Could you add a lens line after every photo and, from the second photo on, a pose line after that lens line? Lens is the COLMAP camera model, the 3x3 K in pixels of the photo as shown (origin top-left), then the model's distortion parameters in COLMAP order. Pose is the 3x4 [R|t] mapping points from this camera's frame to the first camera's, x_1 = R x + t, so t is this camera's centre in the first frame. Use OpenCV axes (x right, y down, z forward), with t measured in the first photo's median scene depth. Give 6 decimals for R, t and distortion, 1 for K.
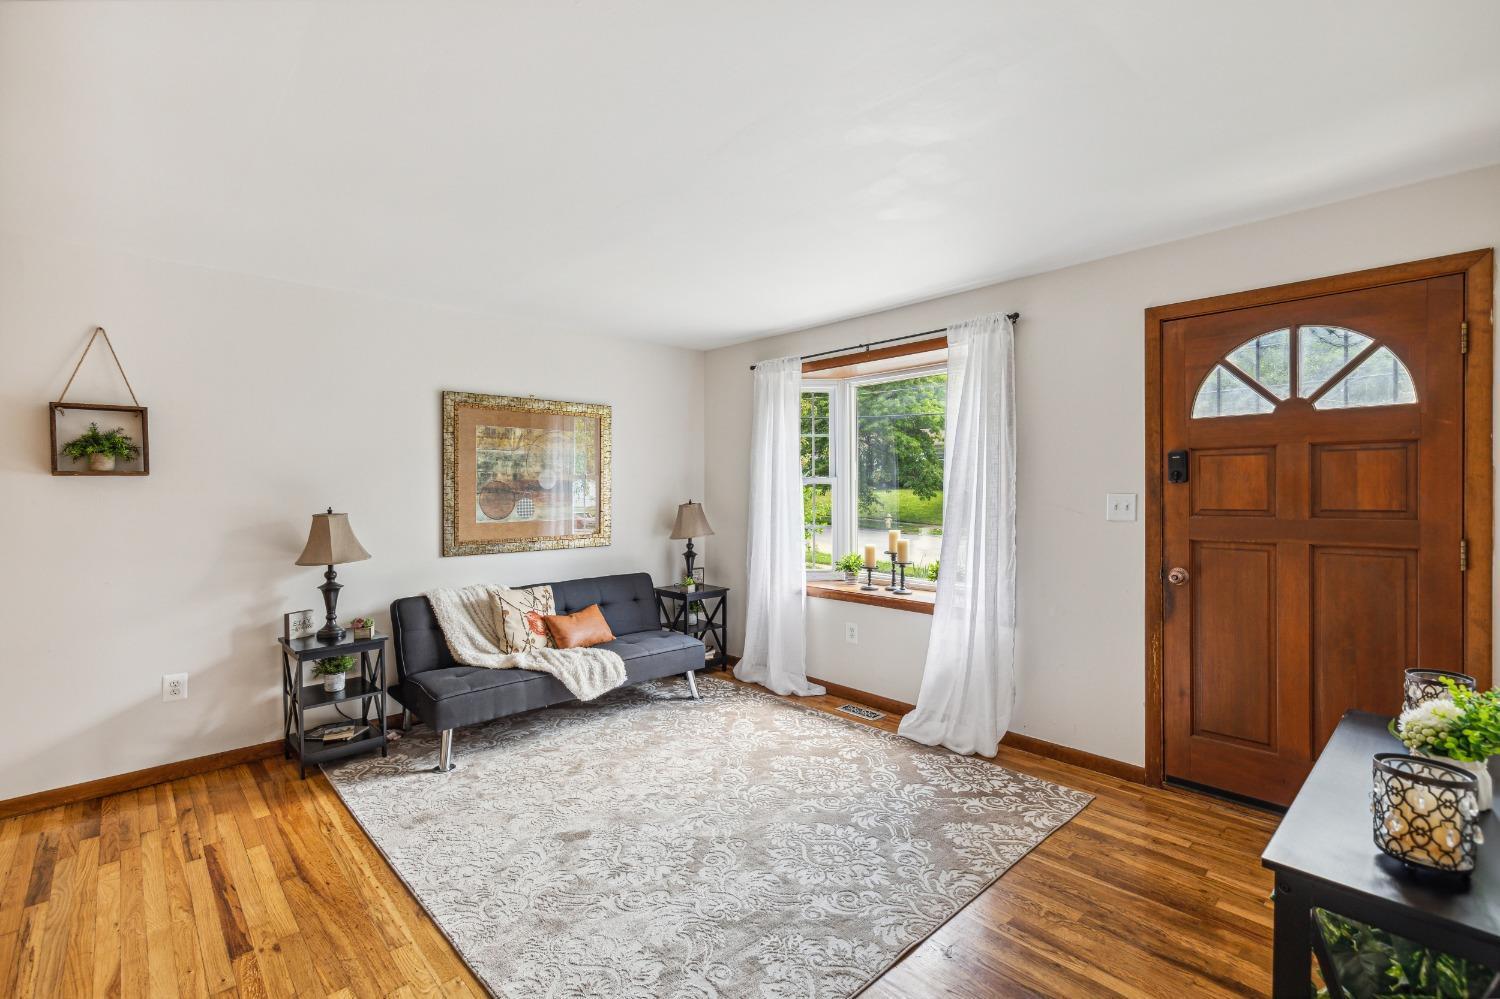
lens RADIAL K [[677.3, 0, 747.3], [0, 677.3, 497.9], [0, 0, 1]] dist [0.009576, -0.000874]
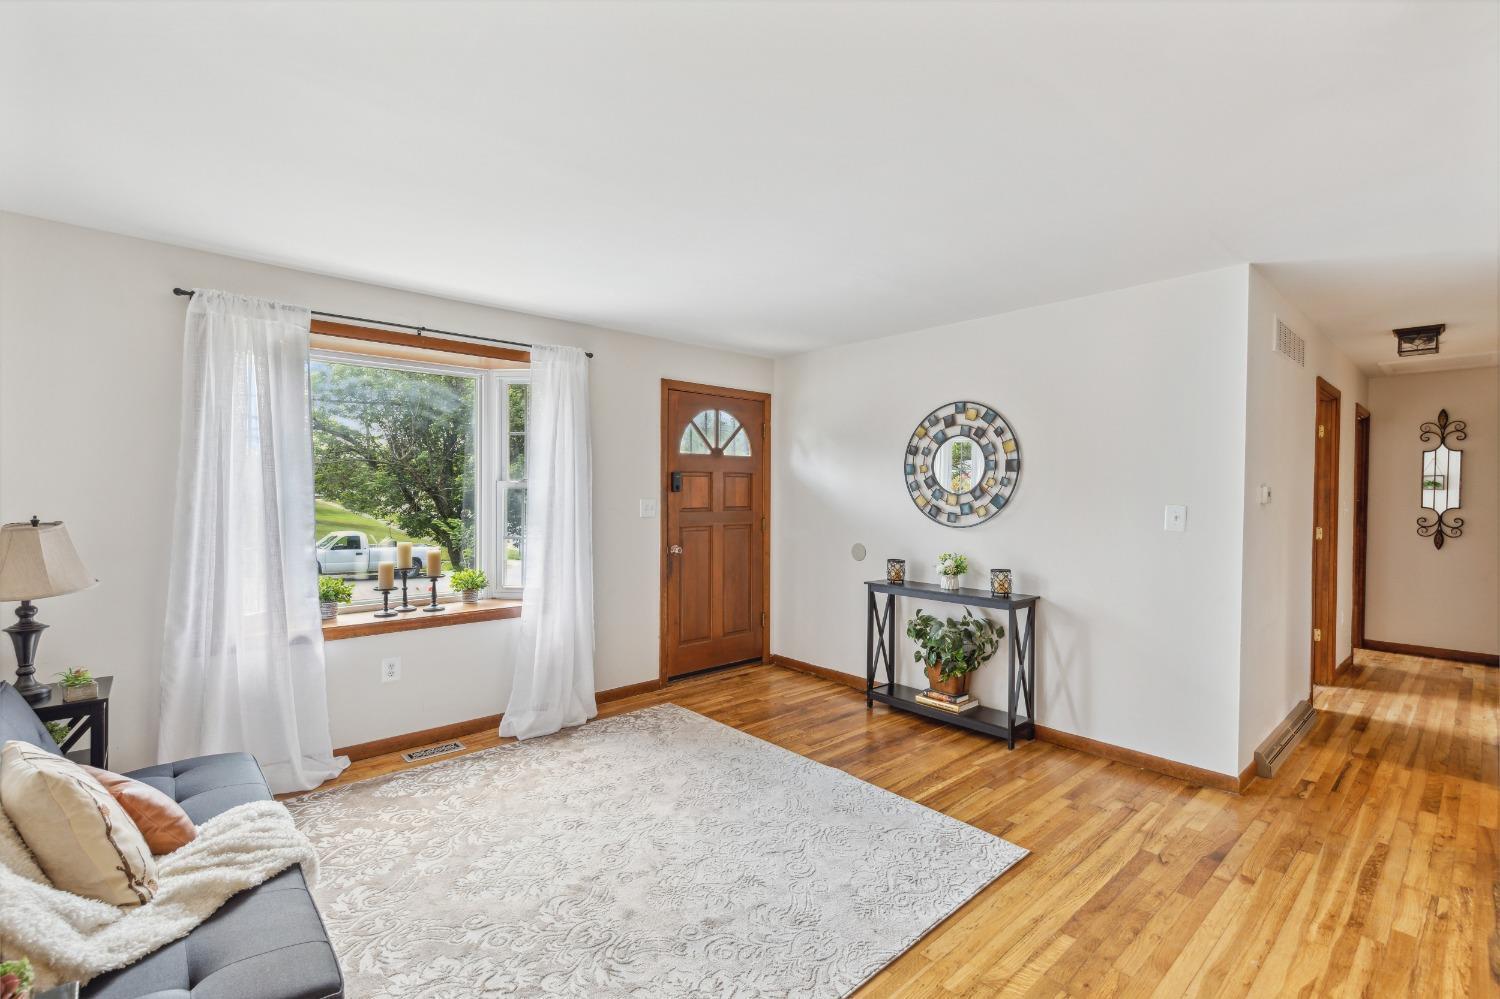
lens RADIAL K [[677.3, 0, 747.6], [0, 677.3, 499.0], [0, 0, 1]] dist [0.009576, -0.000874]
pose [[0.013072, -0.007991, 0.999883, -0.956872], [0.007992, 0.999937, 0.007887, -0.016766], [-0.999883, 0.007888, 0.013135, 0.800212]]
